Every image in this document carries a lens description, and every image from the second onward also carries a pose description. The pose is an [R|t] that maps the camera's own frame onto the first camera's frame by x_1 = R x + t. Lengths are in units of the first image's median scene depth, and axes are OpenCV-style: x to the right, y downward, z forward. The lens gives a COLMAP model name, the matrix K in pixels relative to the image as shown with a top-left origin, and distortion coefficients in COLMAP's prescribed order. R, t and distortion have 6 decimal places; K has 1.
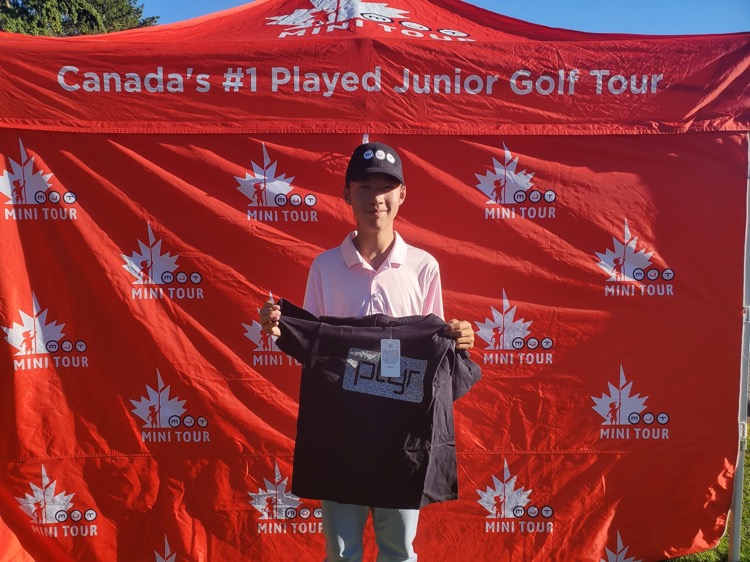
lens RADIAL K [[555.2, 0, 387.0], [0, 555.2, 302.8], [0, 0, 1]] dist [0.040899, -0.067934]
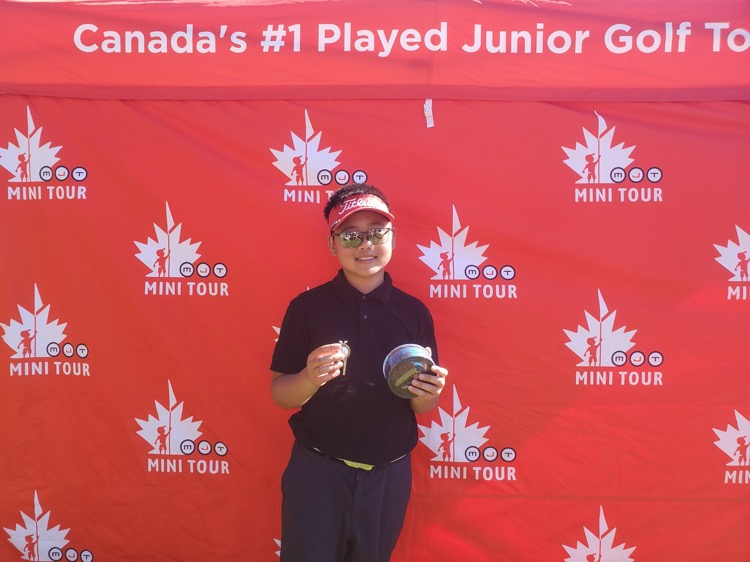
lens RADIAL K [[595.3, 0, 375.0], [0, 595.3, 281.0], [0, 0, 1]] dist [0.001392, 0.003676]
pose [[0.992952, 0.014715, -0.117600, -0.009662], [-0.018287, 0.999402, -0.029352, -0.005889], [0.117098, 0.031296, 0.992627, 0.128518]]
